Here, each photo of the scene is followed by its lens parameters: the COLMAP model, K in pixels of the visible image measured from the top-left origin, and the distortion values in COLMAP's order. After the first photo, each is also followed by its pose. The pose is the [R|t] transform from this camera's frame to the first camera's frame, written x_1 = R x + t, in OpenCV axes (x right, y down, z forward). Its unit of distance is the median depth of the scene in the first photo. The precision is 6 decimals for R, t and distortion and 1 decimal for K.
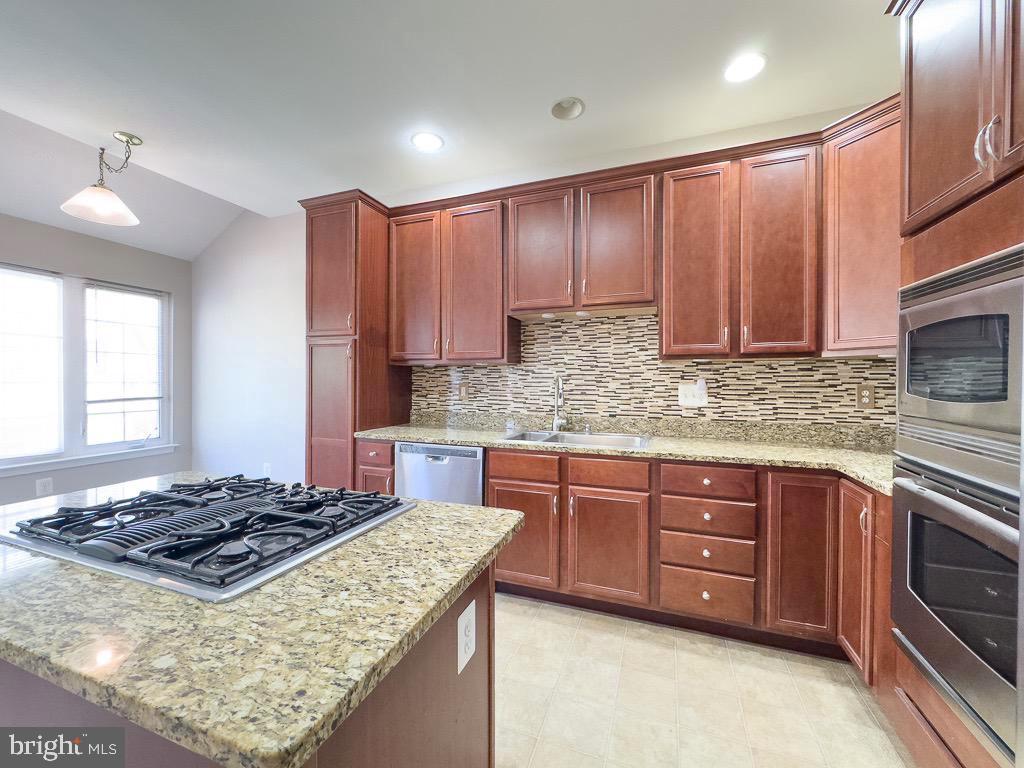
lens RADIAL K [[408.5, 0, 509.9], [0, 408.5, 382.8], [0, 0, 1]] dist [-0.002558, 0.000880]
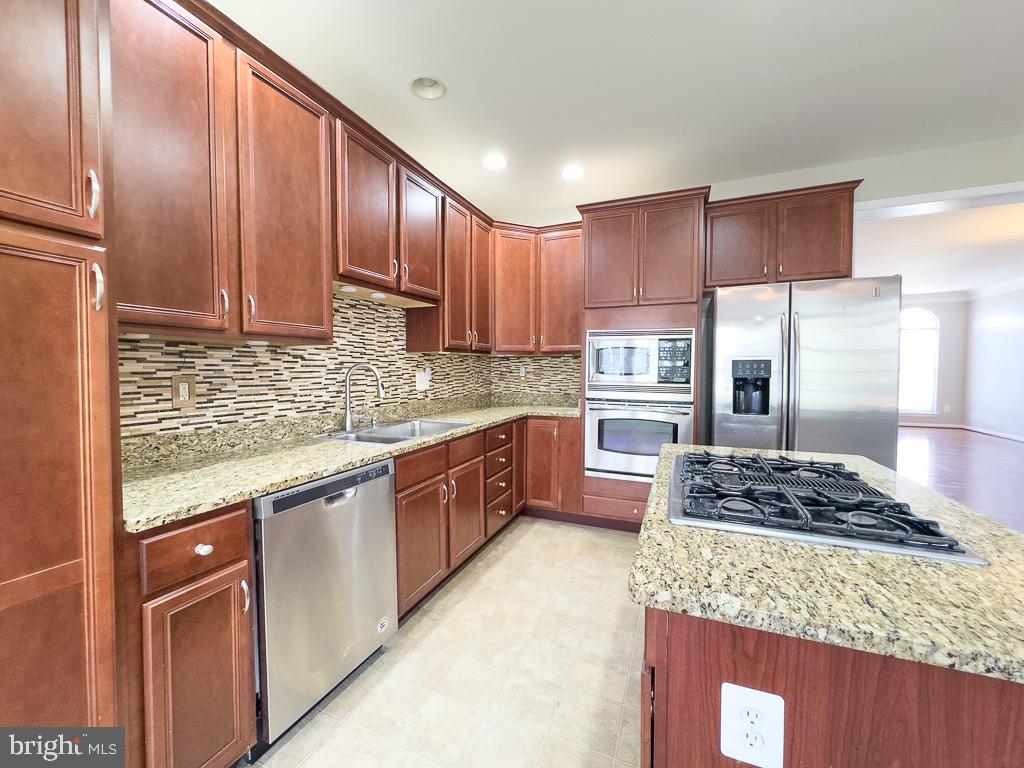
lens RADIAL K [[408.5, 0, 511.7], [0, 408.5, 383.4], [0, 0, 1]] dist [-0.002558, 0.000880]
pose [[0.034162, -0.041280, 0.998563, -0.724417], [0.006547, 0.999134, 0.041080, -0.009538], [-0.999395, 0.005134, 0.034403, 0.664375]]
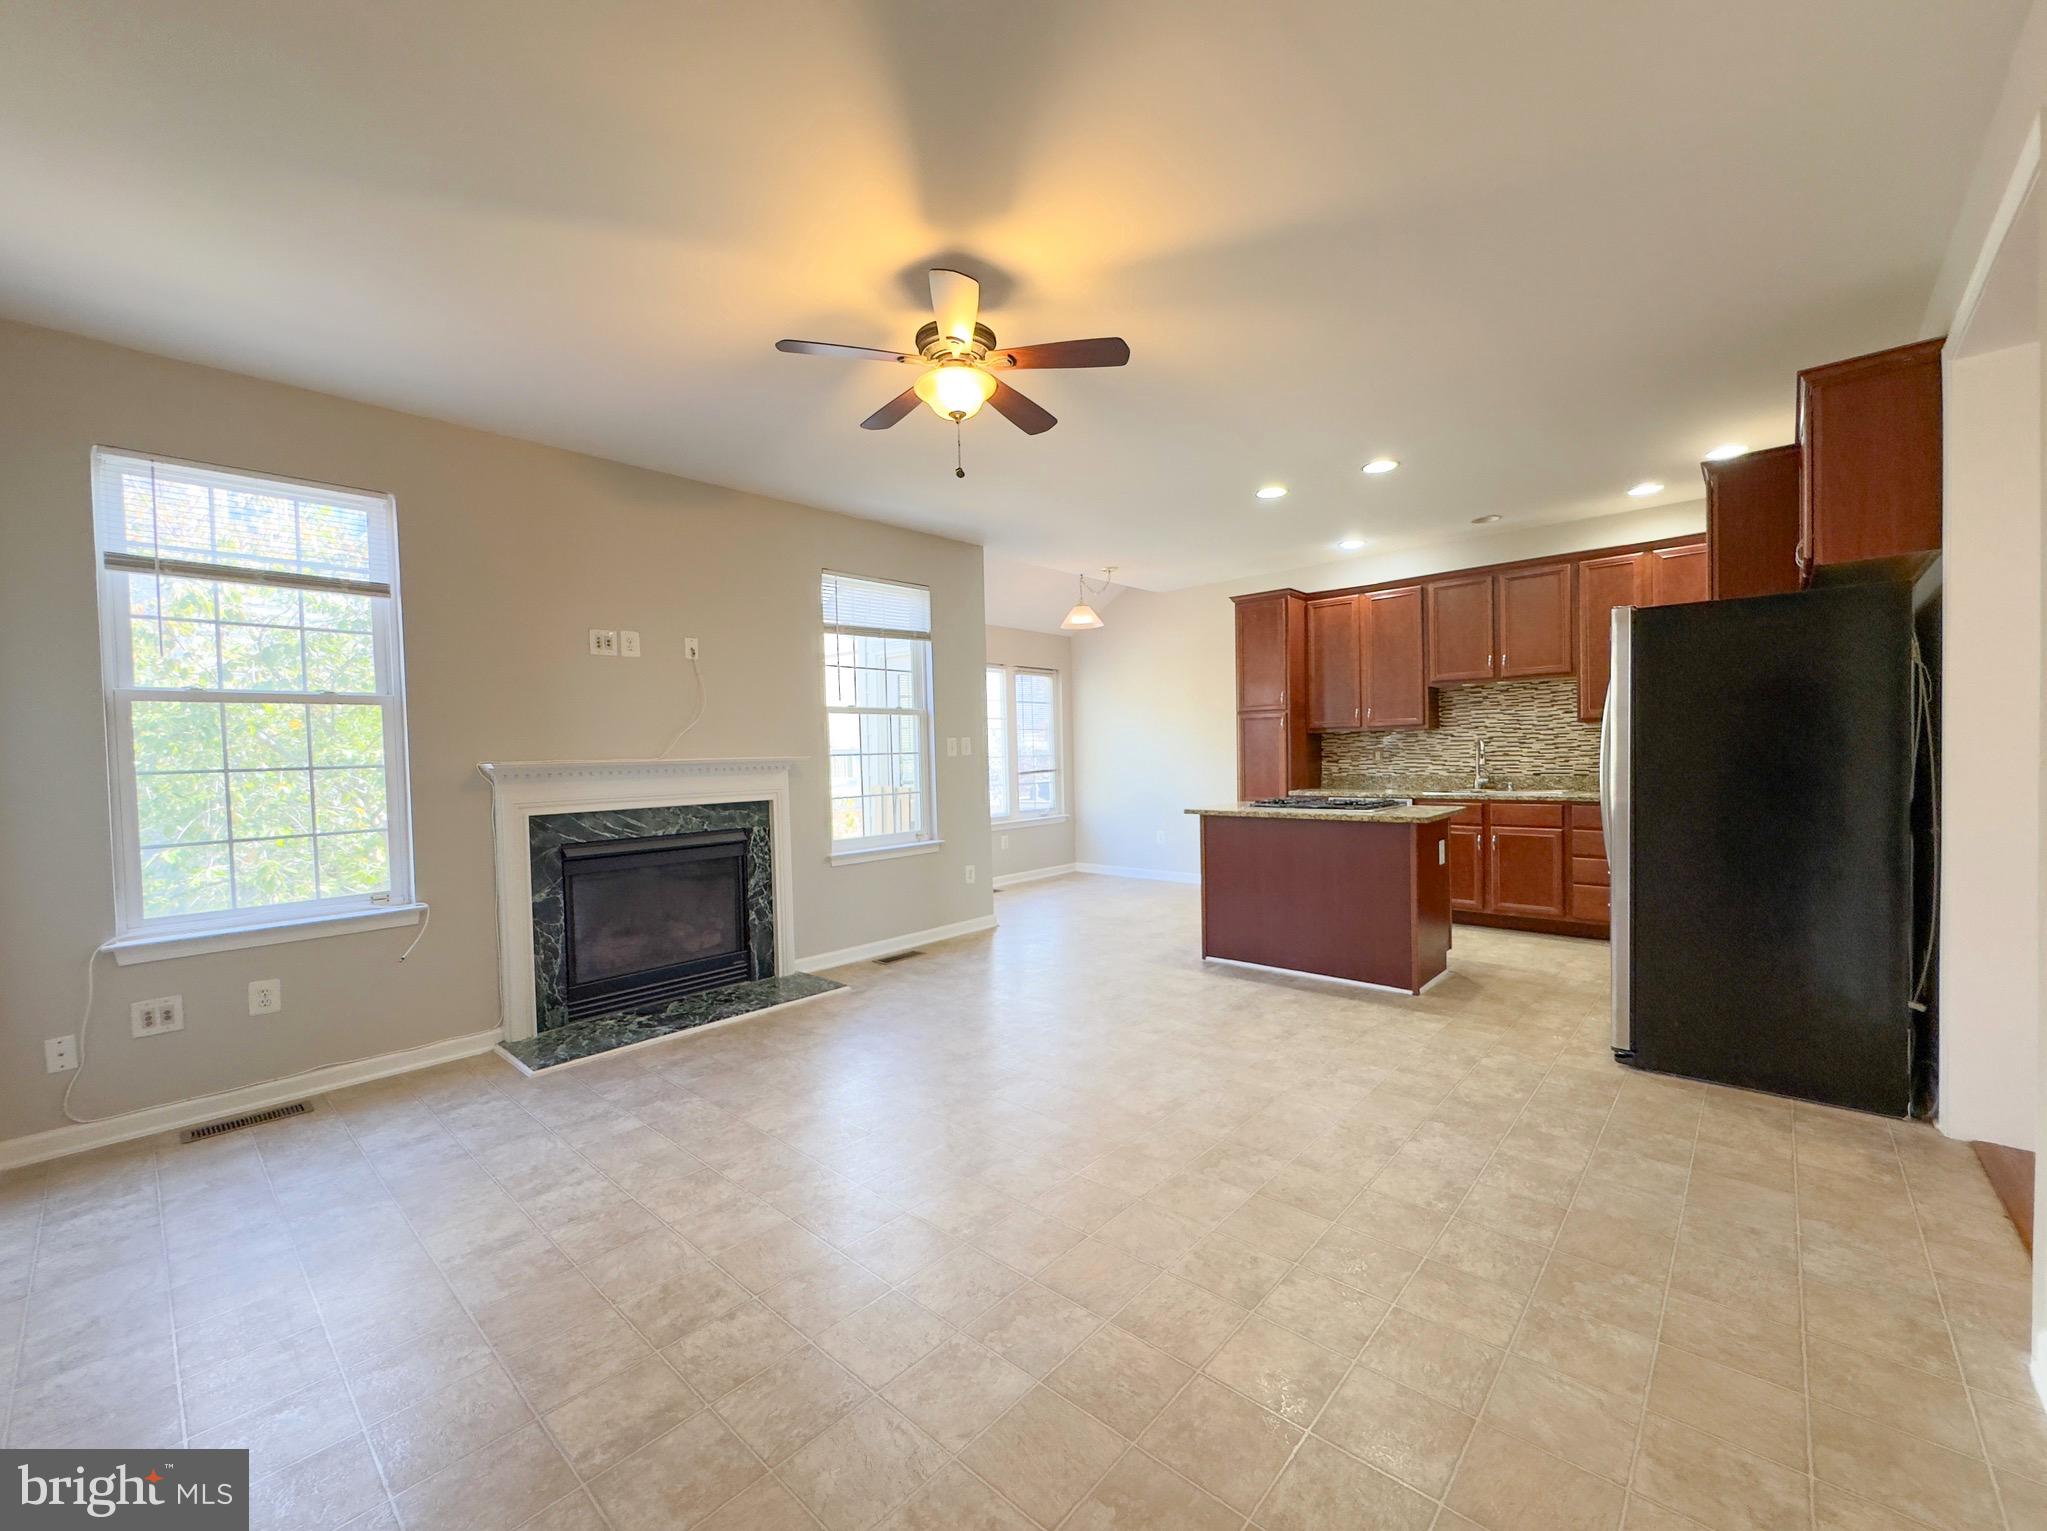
lens RADIAL K [[816.5, 0, 1035.3], [0, 816.5, 772.9], [0, 0, 1]] dist [-0.002558, 0.000880]
pose [[0.932584, -0.015907, -0.360604, -0.210925], [0.023978, 0.999552, 0.017919, 0.007151], [0.360157, -0.025357, 0.932547, -1.518113]]
